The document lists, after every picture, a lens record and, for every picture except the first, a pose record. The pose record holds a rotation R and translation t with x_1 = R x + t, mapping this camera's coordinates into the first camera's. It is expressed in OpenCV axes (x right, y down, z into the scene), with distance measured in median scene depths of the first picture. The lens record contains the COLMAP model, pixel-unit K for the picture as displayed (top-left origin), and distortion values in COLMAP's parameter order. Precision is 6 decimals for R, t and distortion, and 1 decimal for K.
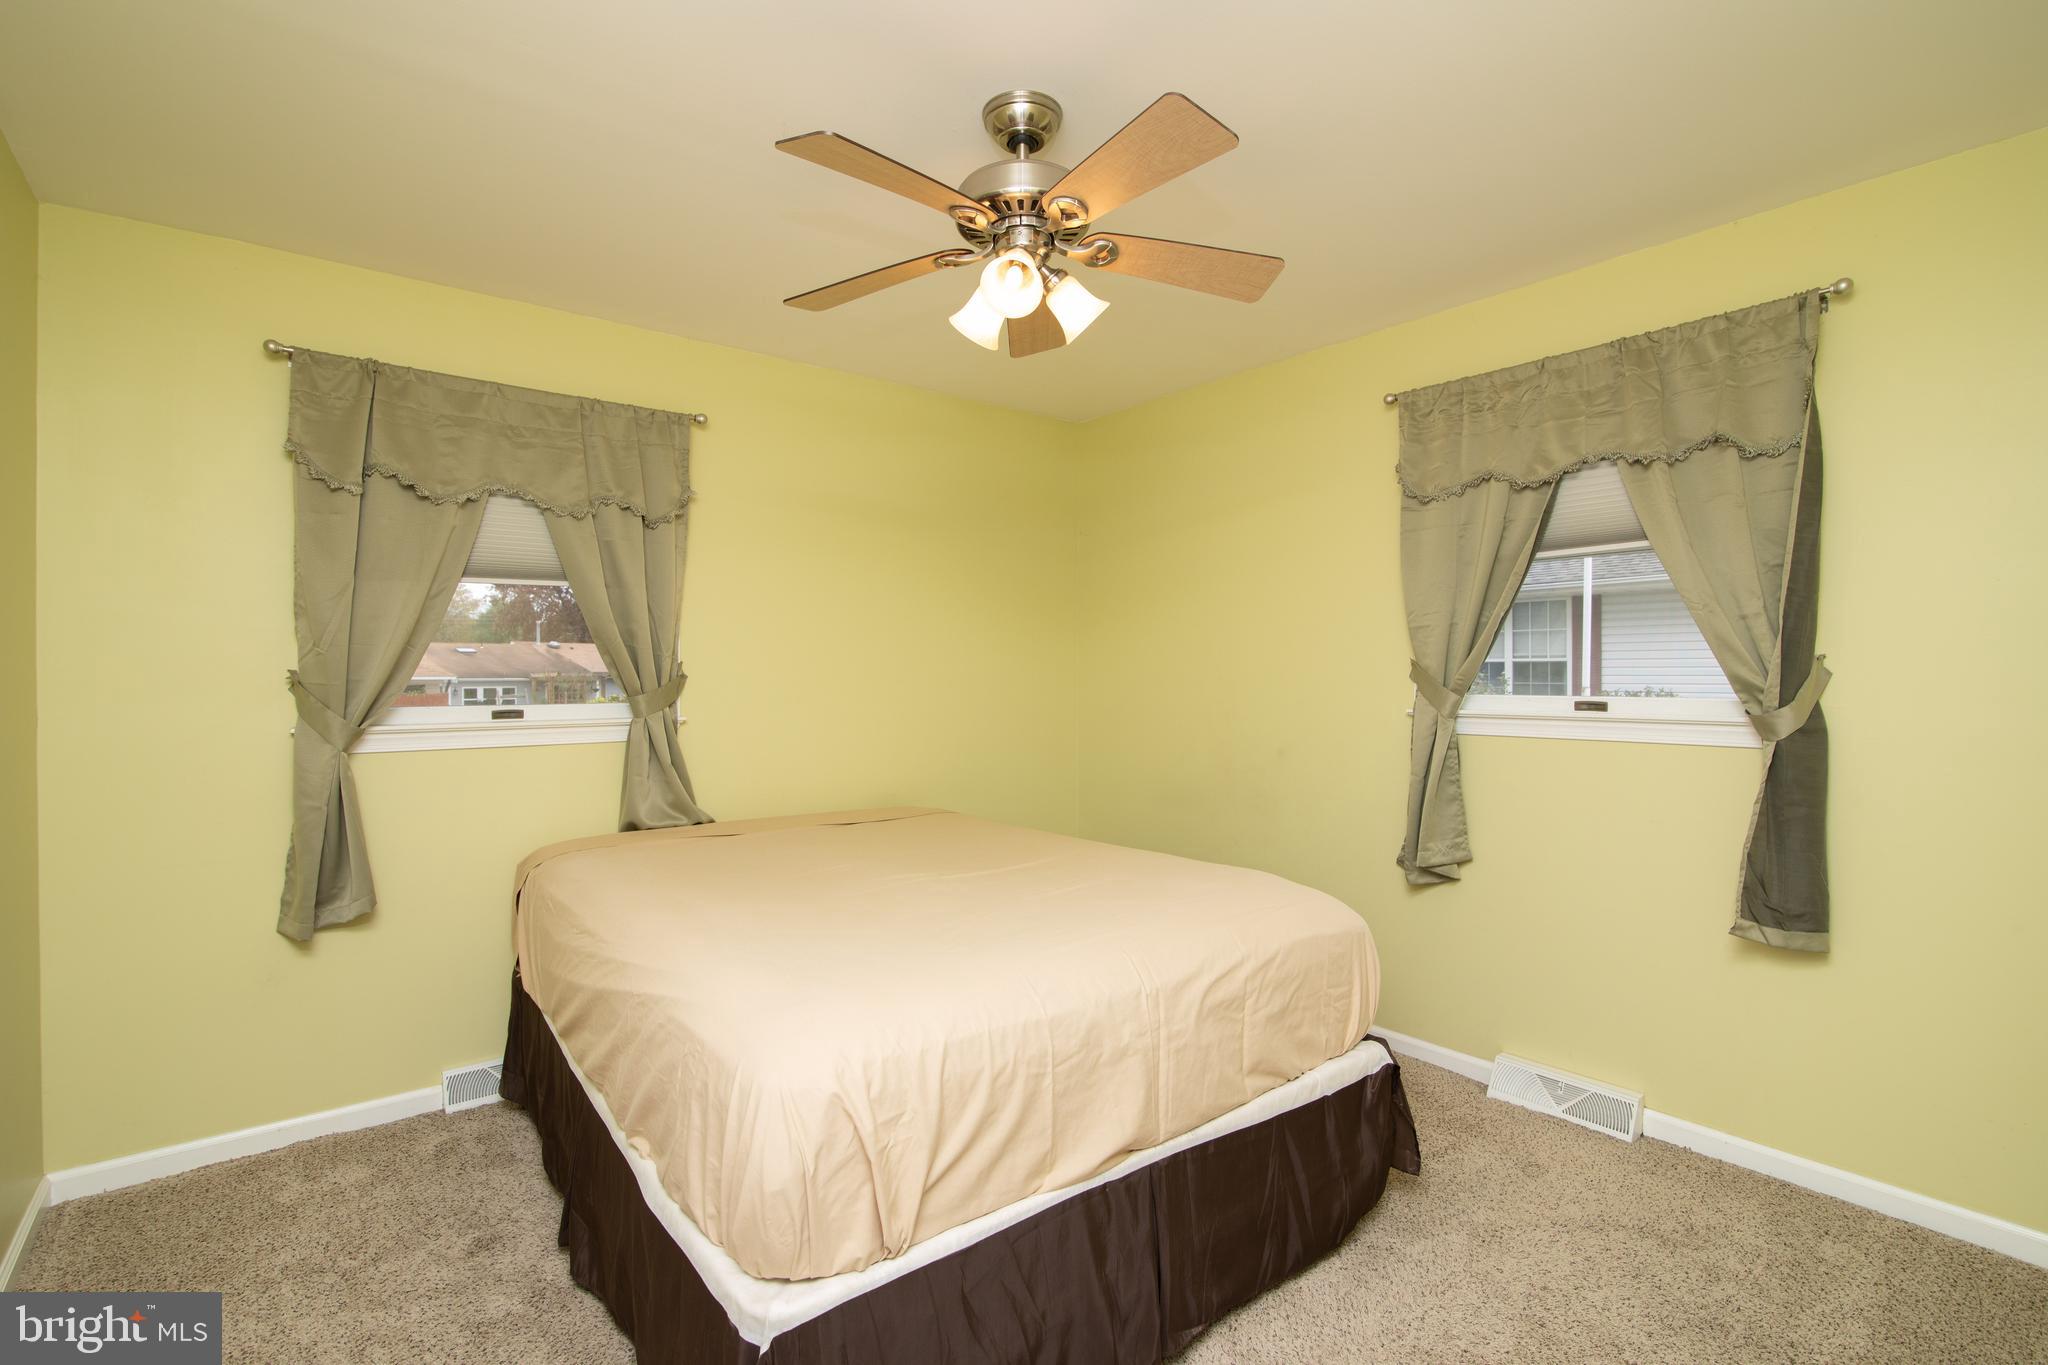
lens RADIAL K [[935.7, 0, 1029.8], [0, 935.7, 676.8], [0, 0, 1]] dist [-0.024330, 0.003777]
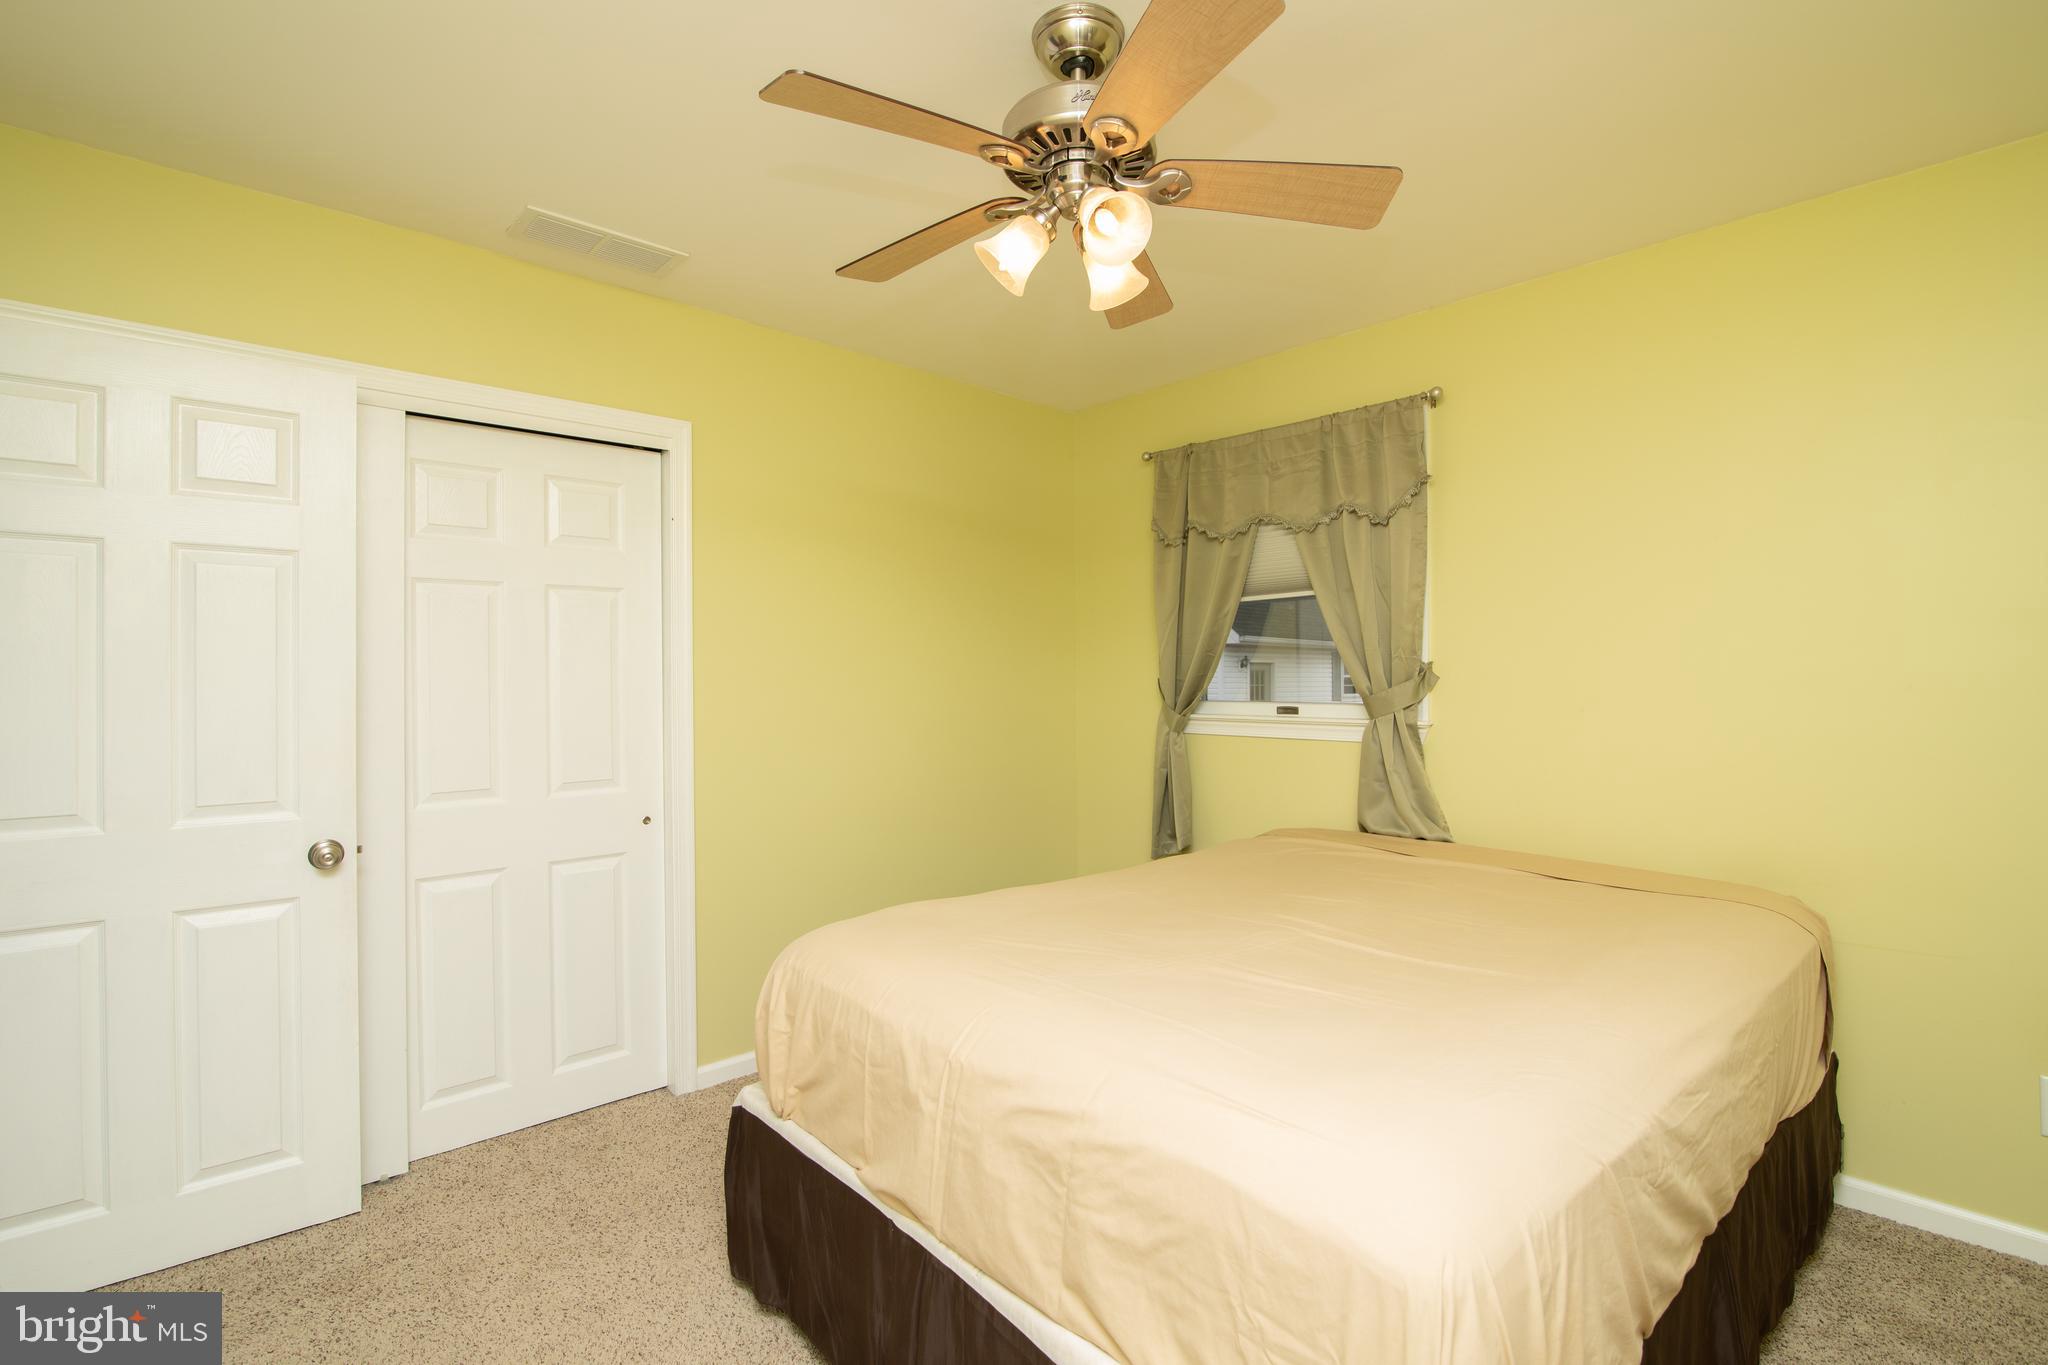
lens RADIAL K [[935.7, 0, 1029.8], [0, 935.7, 676.8], [0, 0, 1]] dist [-0.024330, 0.003777]
pose [[0.067809, 0.002943, -0.997694, 0.632222], [-0.002801, 0.999992, 0.002759, -0.003993], [0.997694, 0.002607, 0.067817, 0.663691]]
